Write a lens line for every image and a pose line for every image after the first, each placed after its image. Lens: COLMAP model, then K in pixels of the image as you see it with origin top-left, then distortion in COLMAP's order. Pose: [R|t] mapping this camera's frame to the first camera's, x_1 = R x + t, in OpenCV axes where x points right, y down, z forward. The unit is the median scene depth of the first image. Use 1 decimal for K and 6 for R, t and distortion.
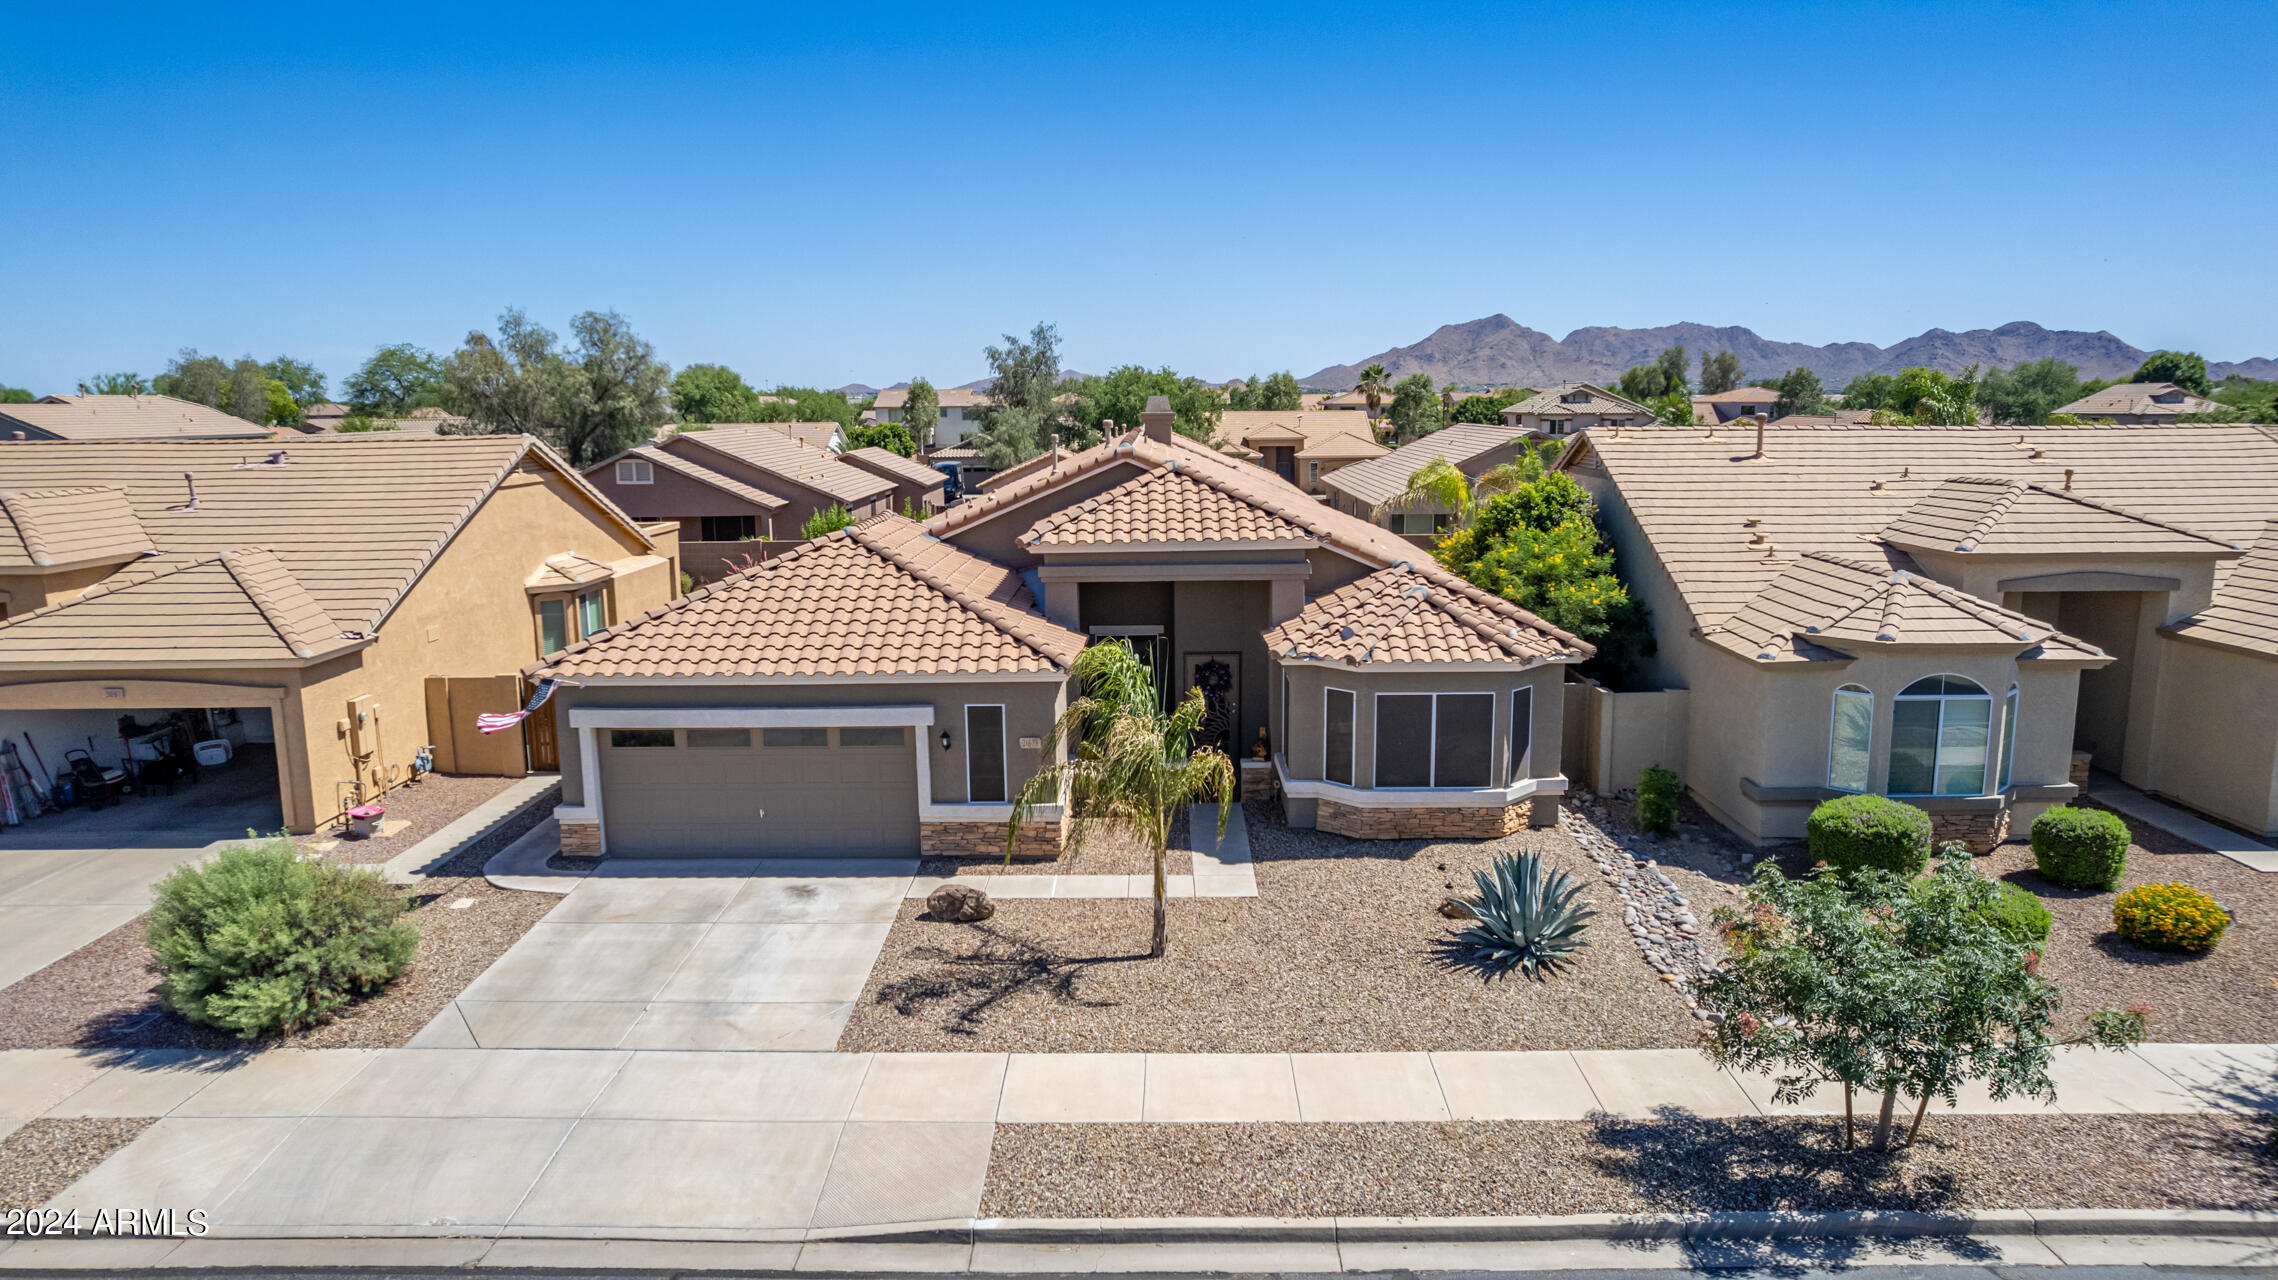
lens RADIAL K [[1453.5, 0, 1145.4], [0, 1453.5, 648.8], [0, 0, 1]] dist [-0.071814, 0.062620]
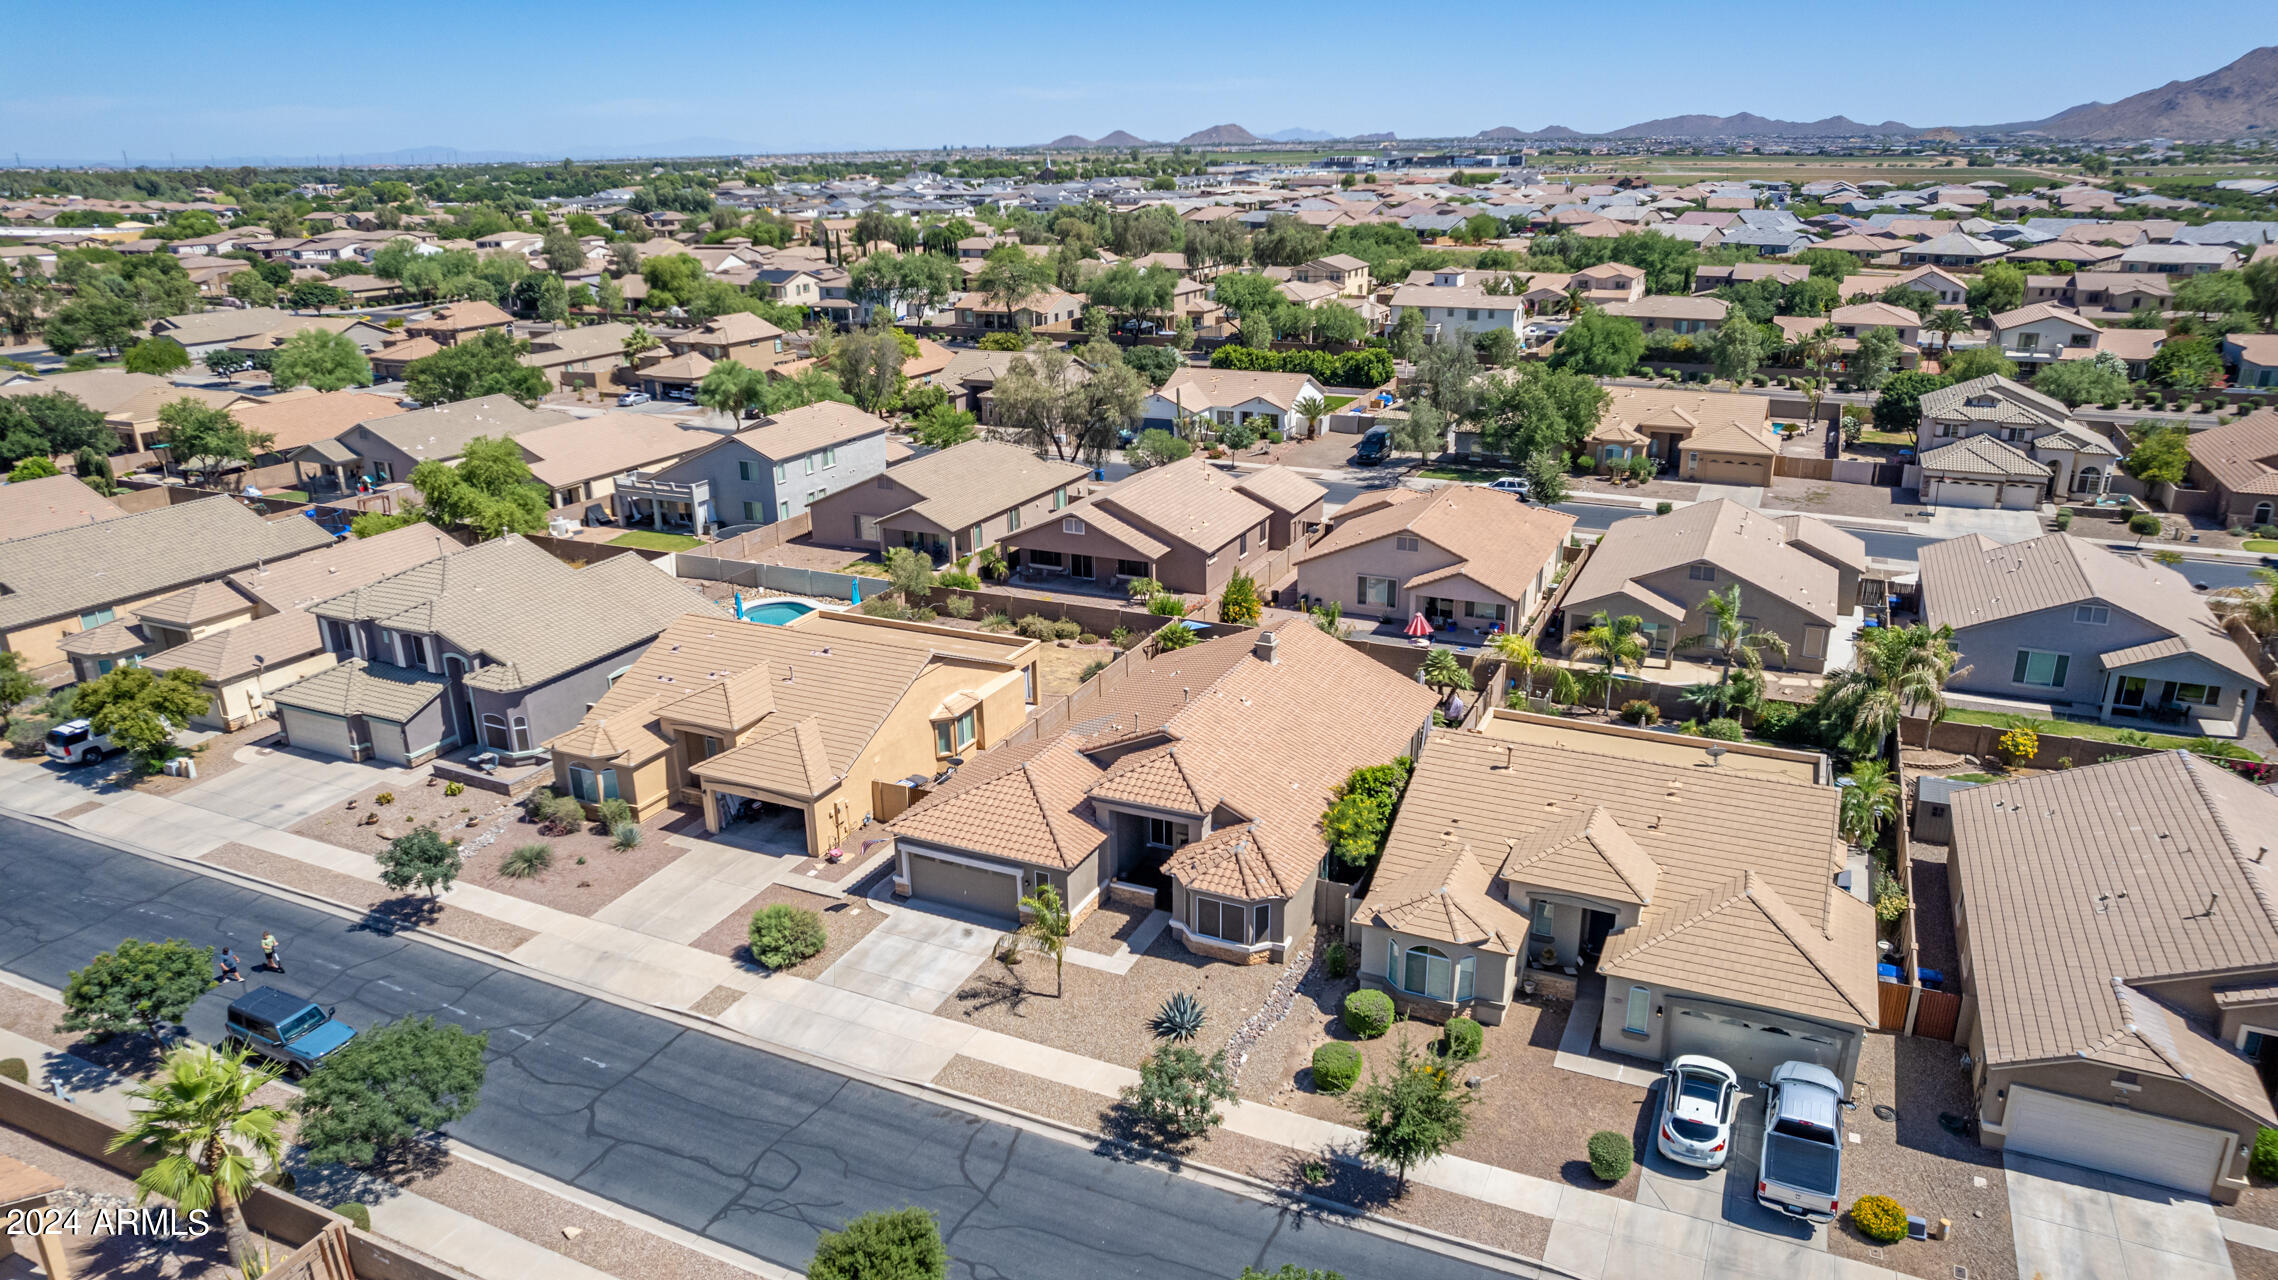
lens RADIAL K [[1453.5, 0, 1148.2], [0, 1453.5, 642.9], [0, 0, 1]] dist [-0.071814, 0.062620]
pose [[0.911008, 0.132768, -0.390432, 0.940909], [-0.067137, 0.981875, 0.177239, -0.774676], [0.406887, -0.135254, 0.903410, -1.069313]]
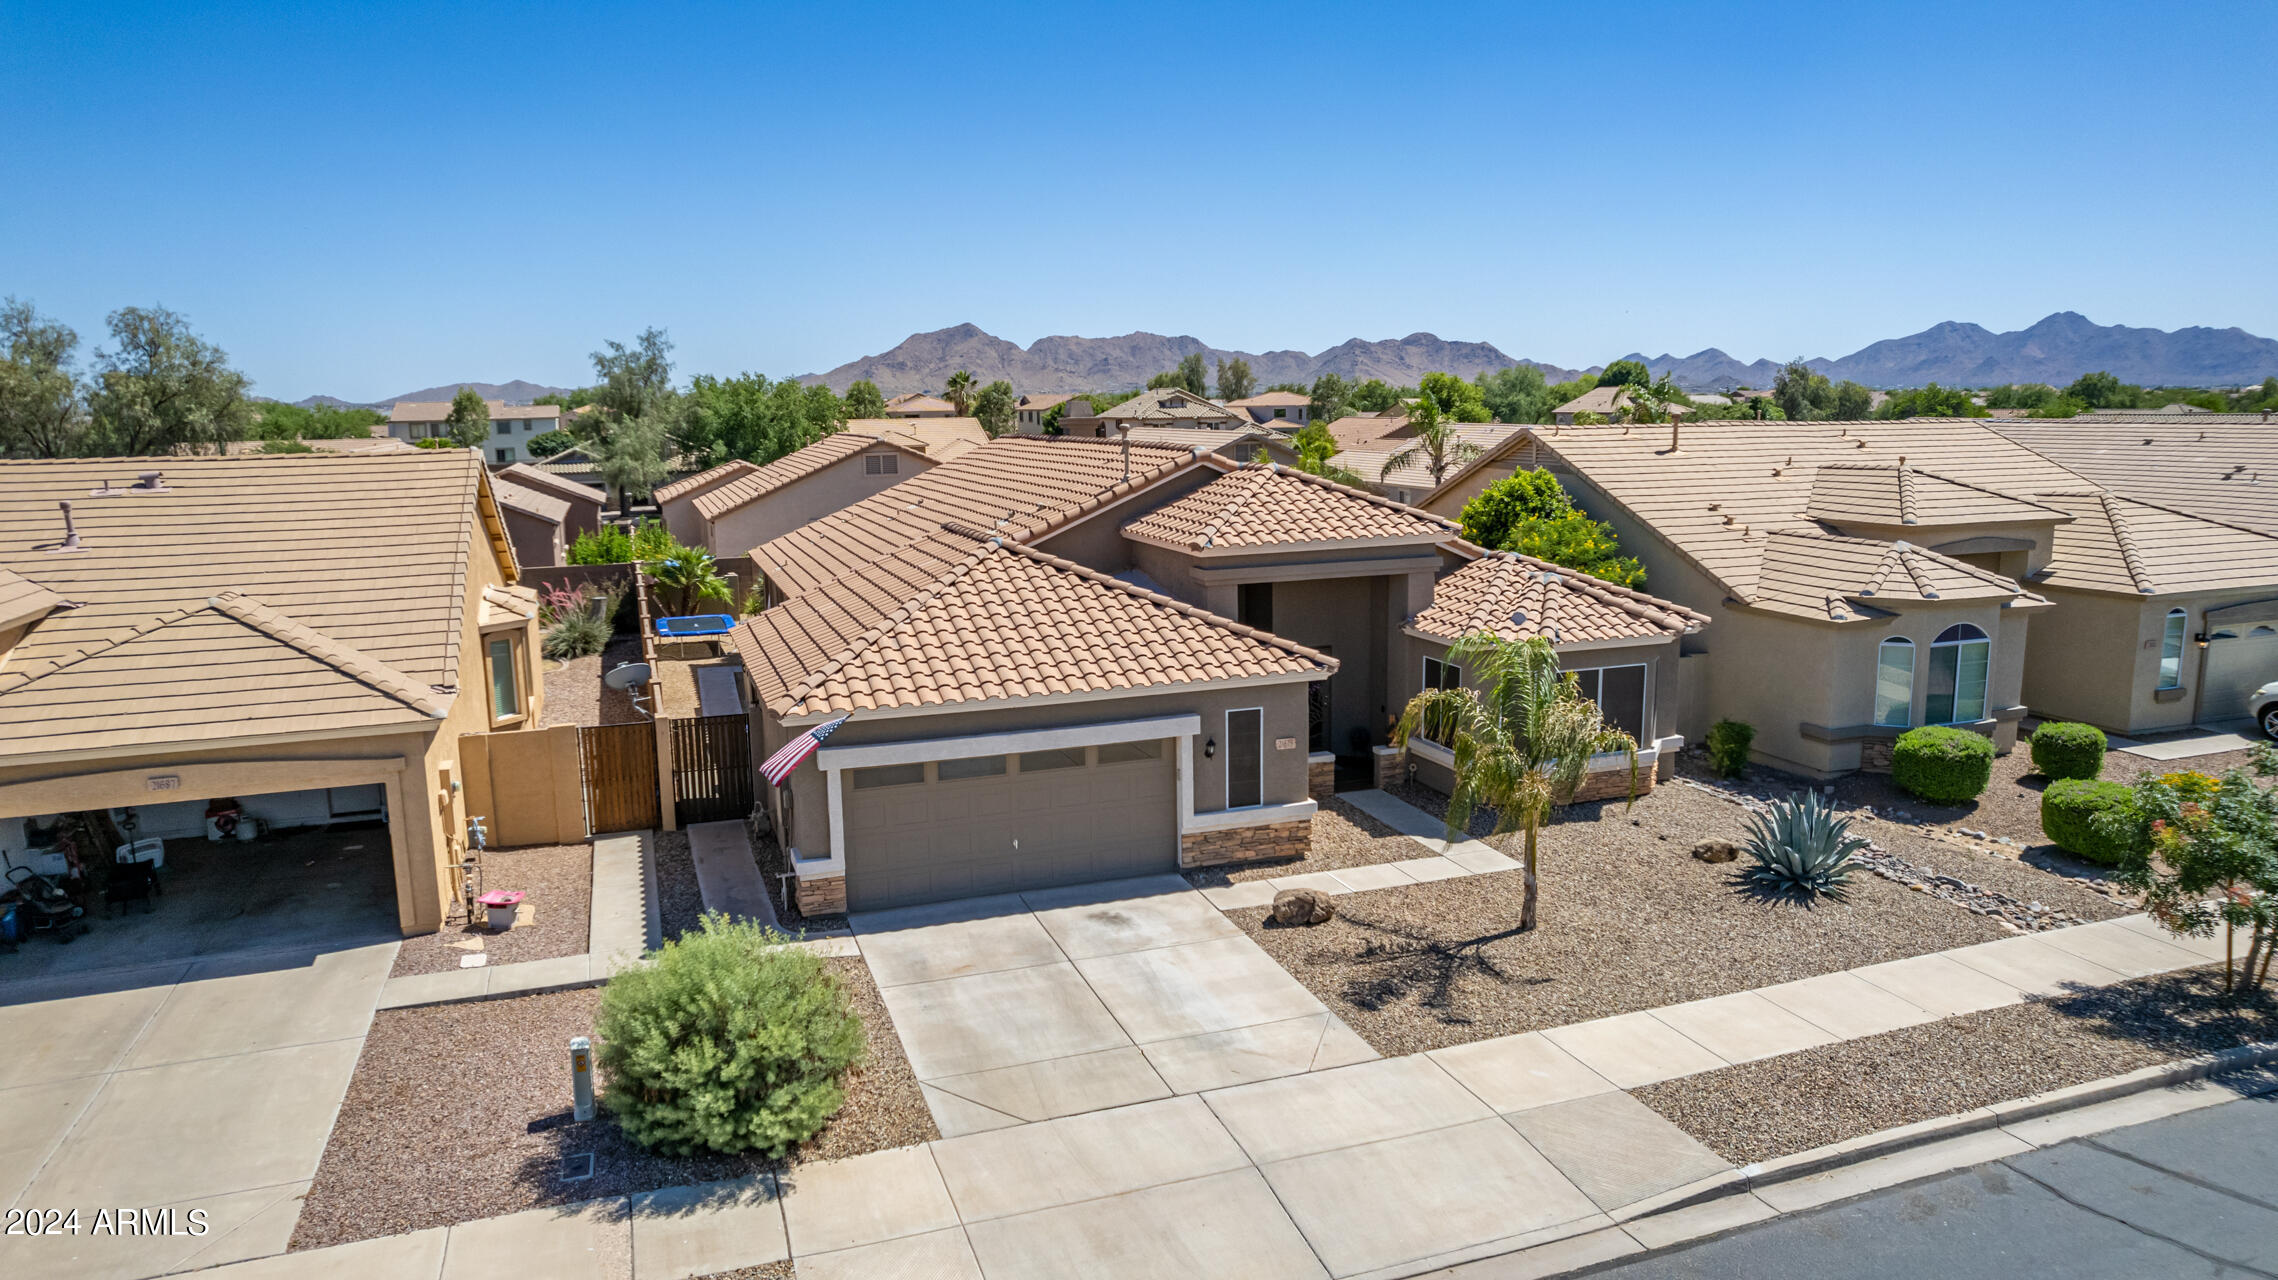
lens RADIAL K [[1453.5, 0, 1146.2], [0, 1453.5, 641.4], [0, 0, 1]] dist [-0.071814, 0.062620]
pose [[0.937277, -0.061258, 0.343162, -0.502219], [0.064880, 0.997893, 0.000928, -0.012778], [-0.342495, 0.021395, 0.939276, 0.087161]]
